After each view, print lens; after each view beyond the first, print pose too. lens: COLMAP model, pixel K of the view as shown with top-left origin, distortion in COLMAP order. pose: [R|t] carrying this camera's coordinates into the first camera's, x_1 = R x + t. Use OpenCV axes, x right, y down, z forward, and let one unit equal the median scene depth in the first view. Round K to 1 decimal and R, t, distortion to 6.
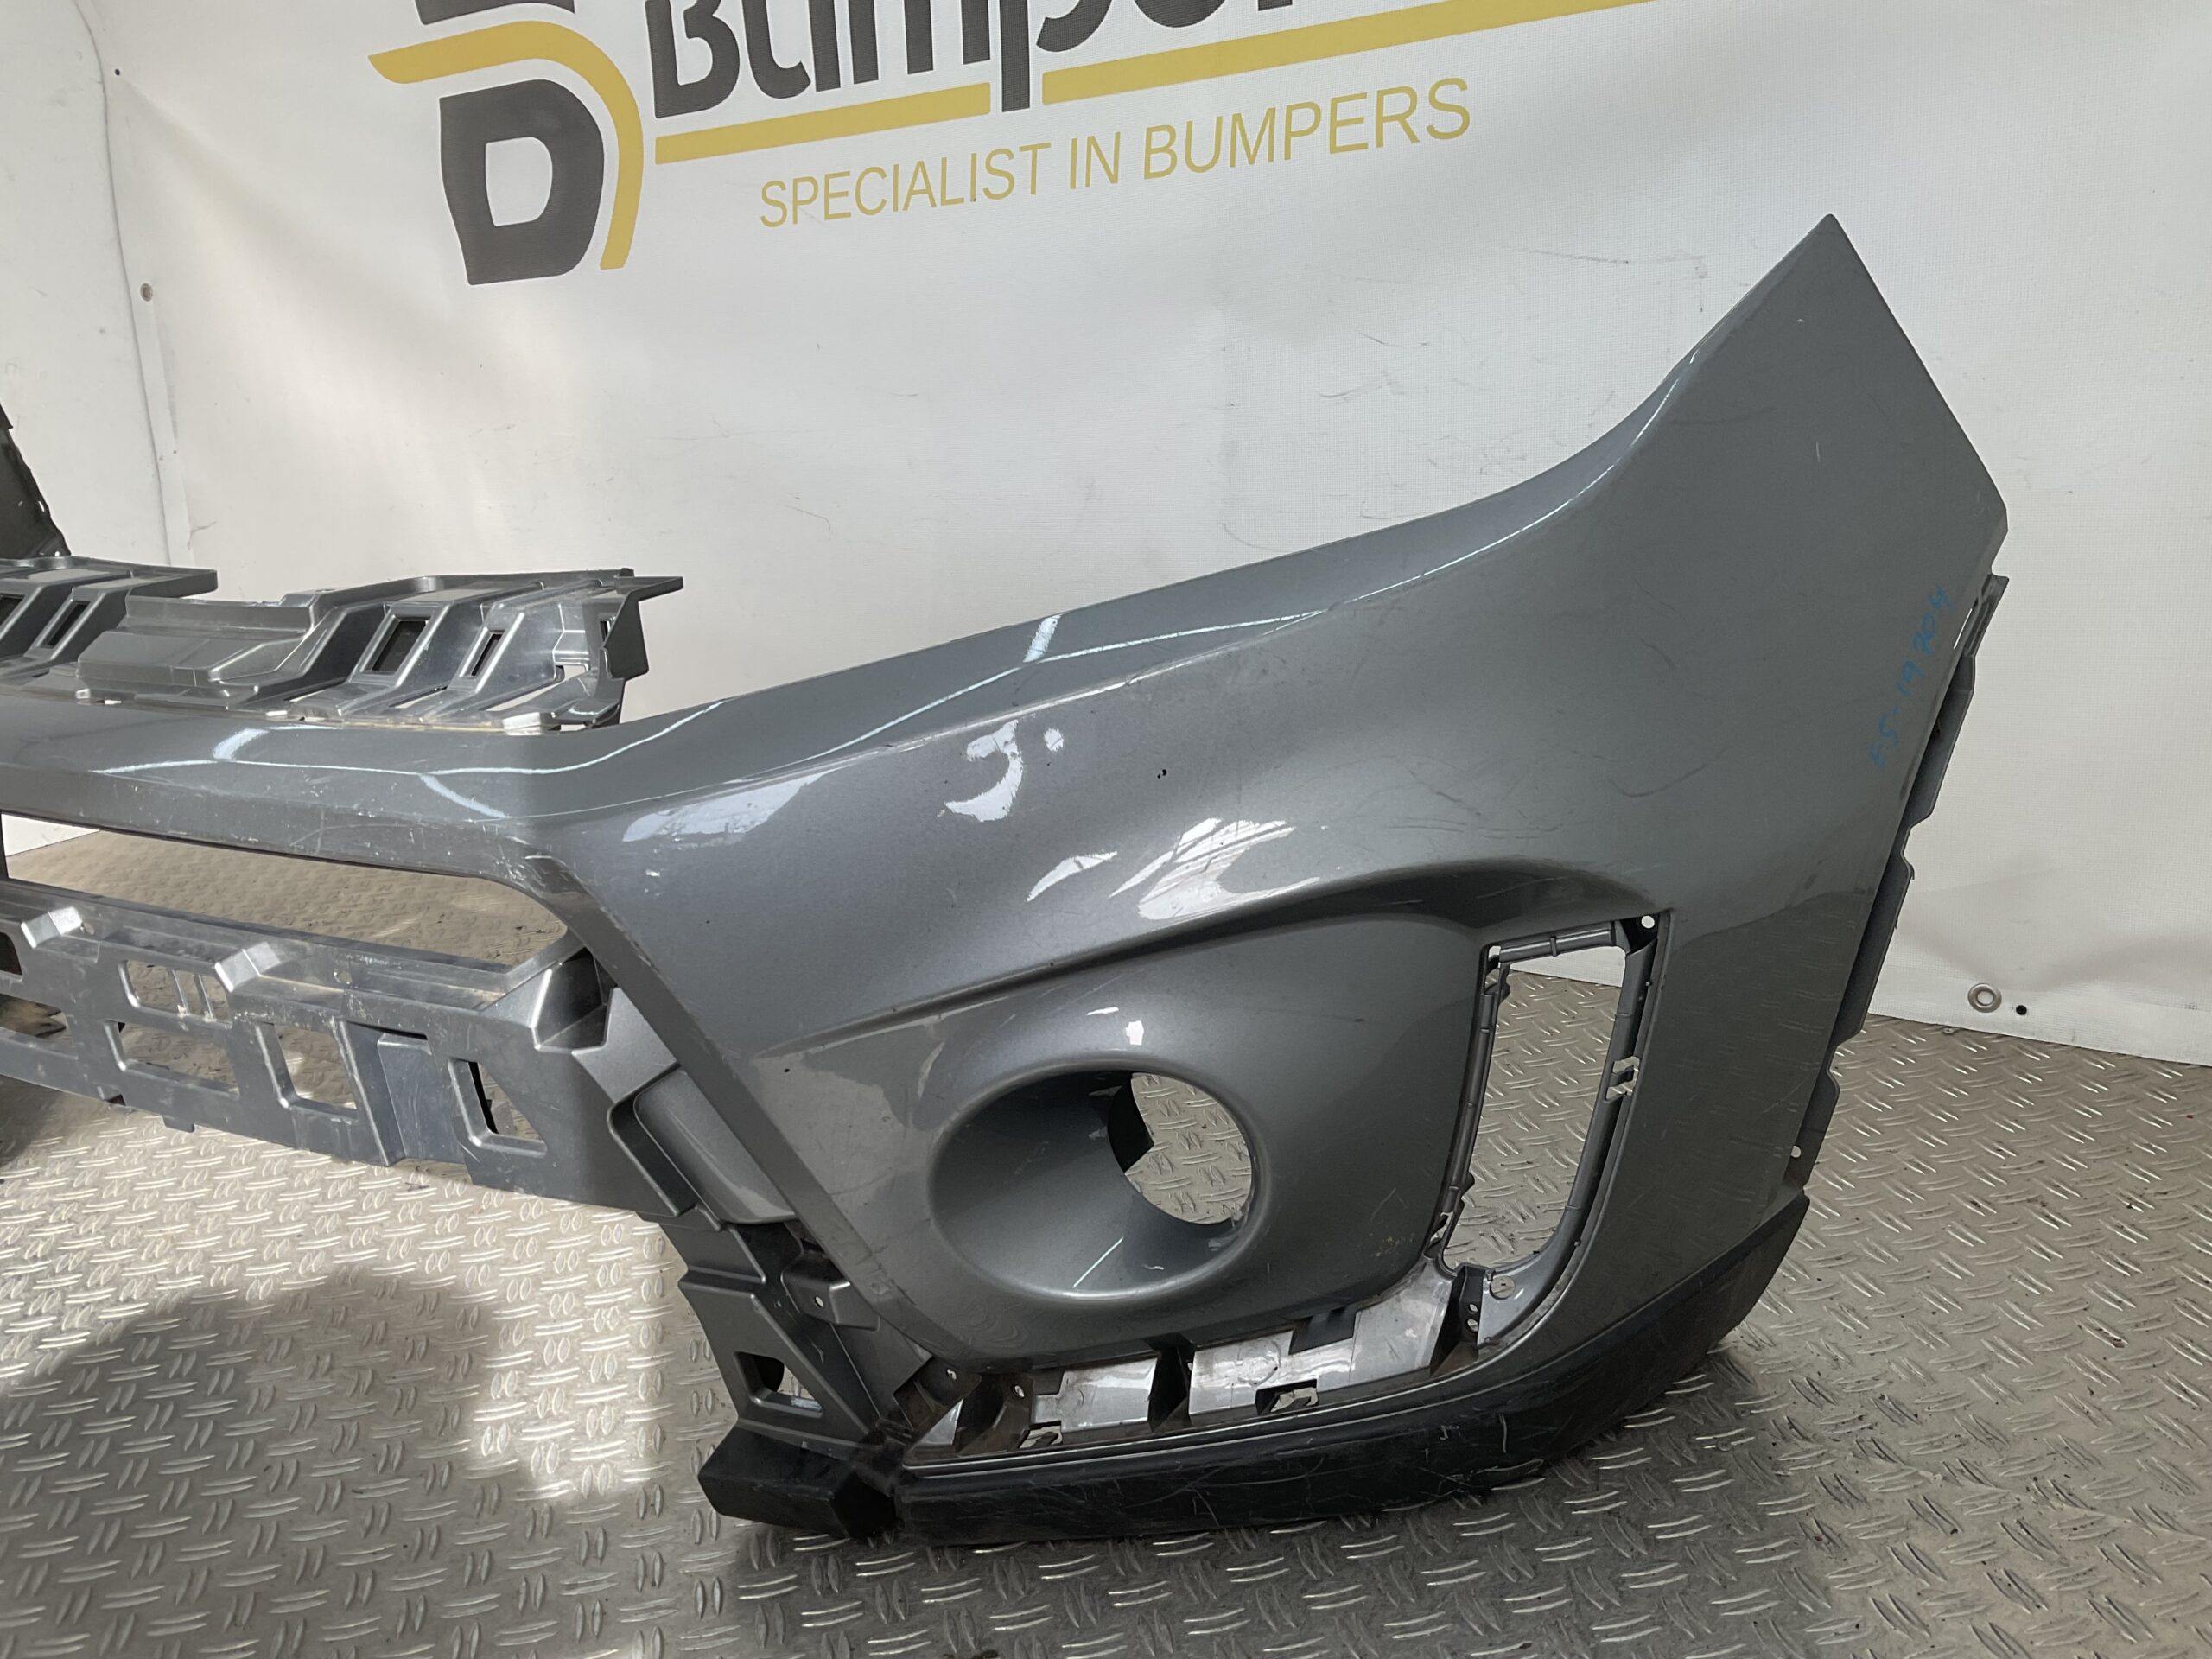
lens RADIAL K [[1826.2, 0, 1106.0], [0, 1826.2, 829.5], [0, 0, 1]] dist [0.167667, -0.354757]
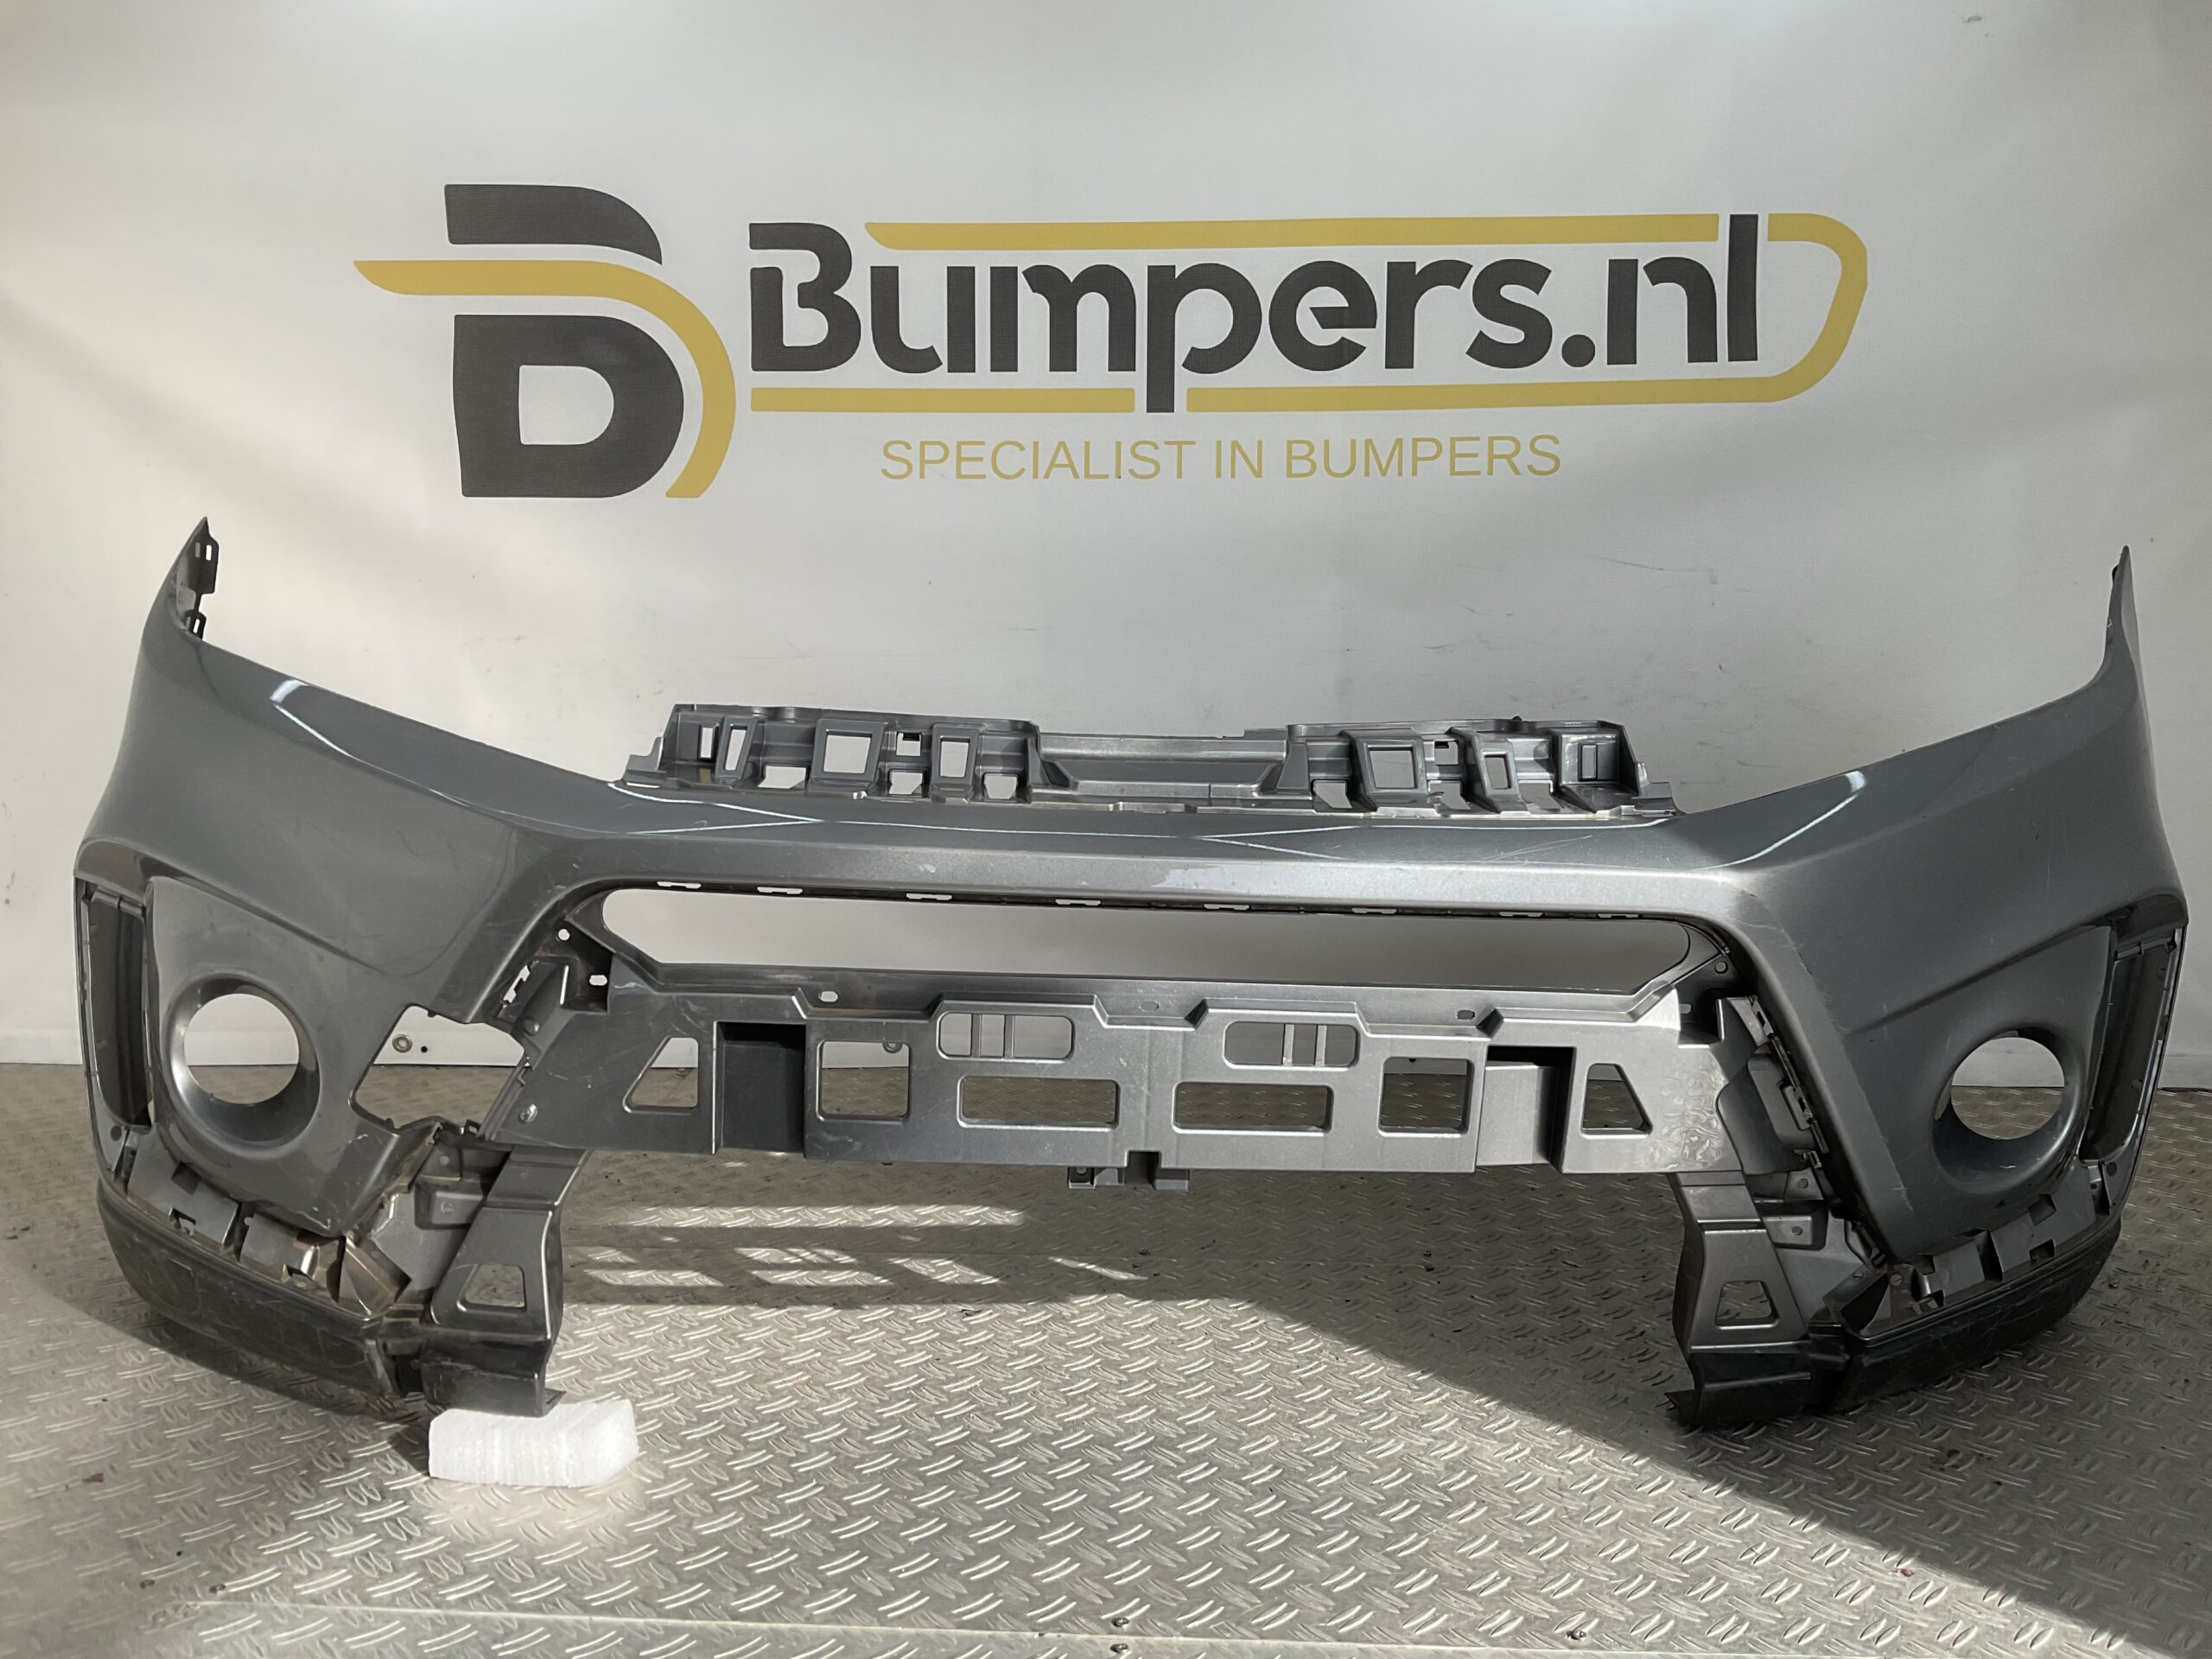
lens RADIAL K [[1826.2, 0, 1106.0], [0, 1826.2, 829.5], [0, 0, 1]] dist [0.167667, -0.354757]
pose [[0.855773, 0.014470, 0.517149, -0.705243], [0.071852, 0.986597, -0.146506, 0.066175], [-0.512337, 0.162534, 0.843263, 0.022275]]
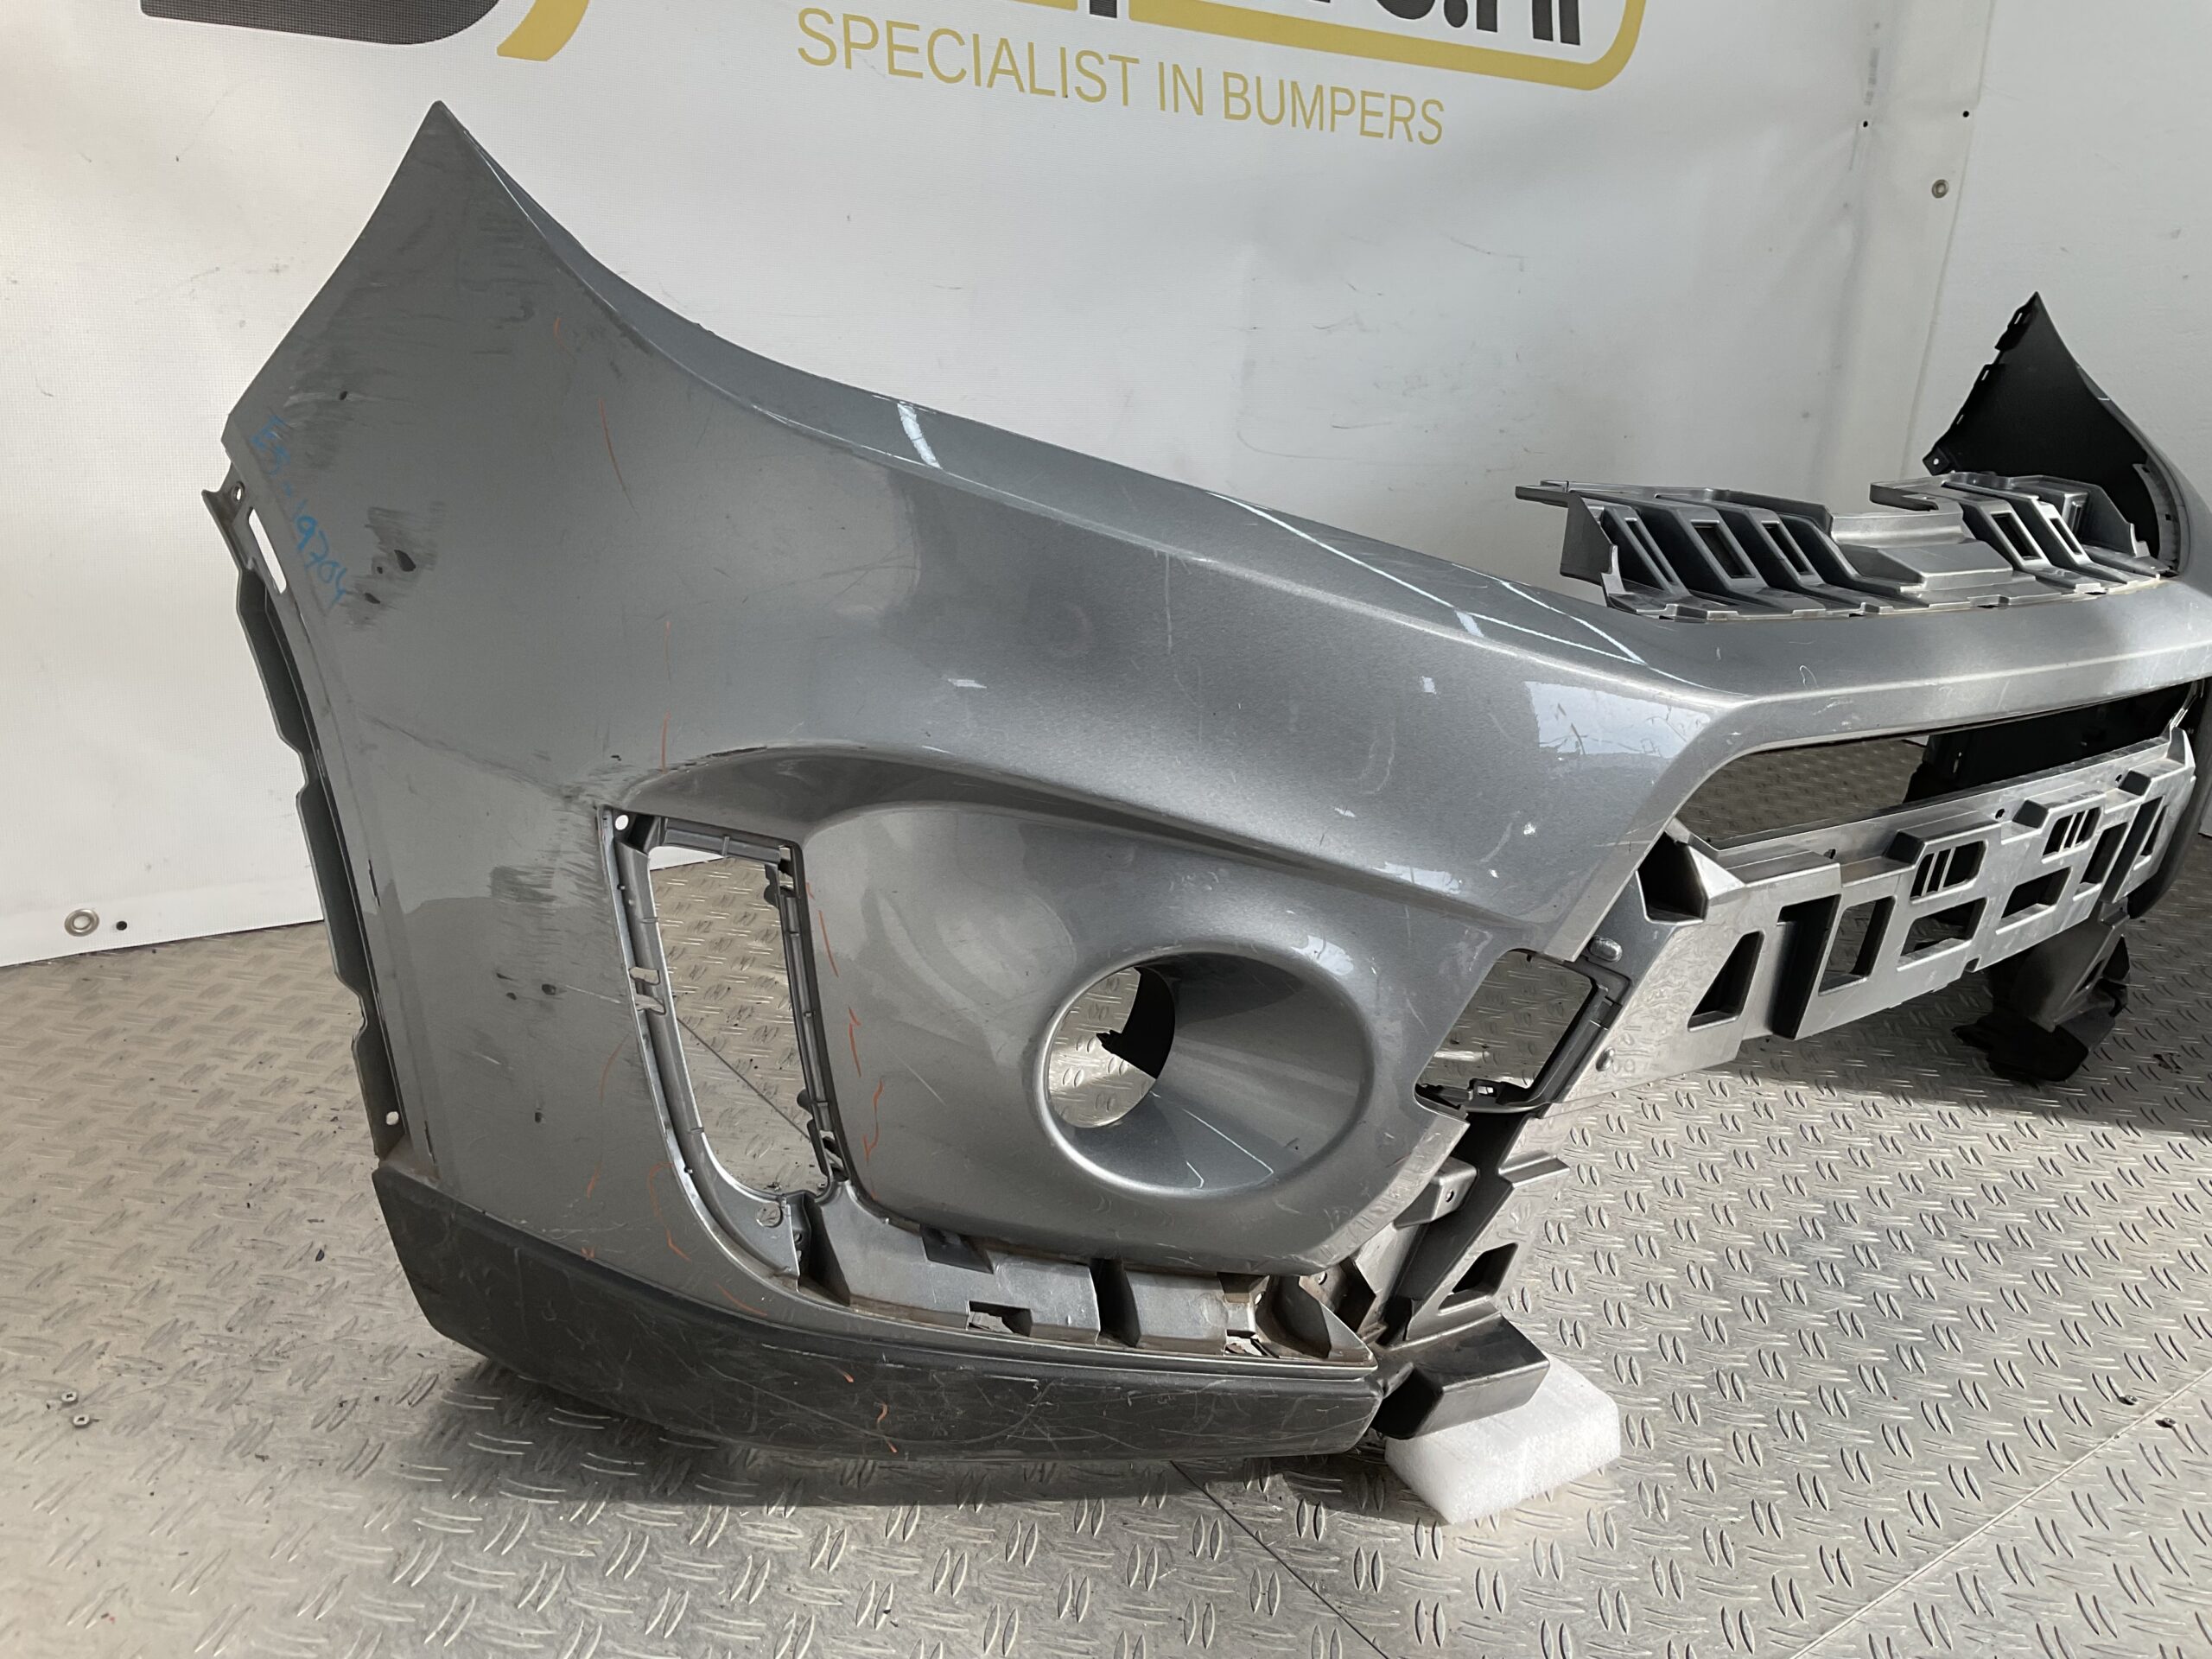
lens RADIAL K [[1826.2, 0, 1106.0], [0, 1826.2, 829.5], [0, 0, 1]] dist [0.167667, -0.354757]
pose [[0.325679, -0.194848, 0.925185, -1.054636], [0.149884, 0.976800, 0.152957, -0.108910], [-0.933525, 0.088856, 0.347328, 0.678107]]
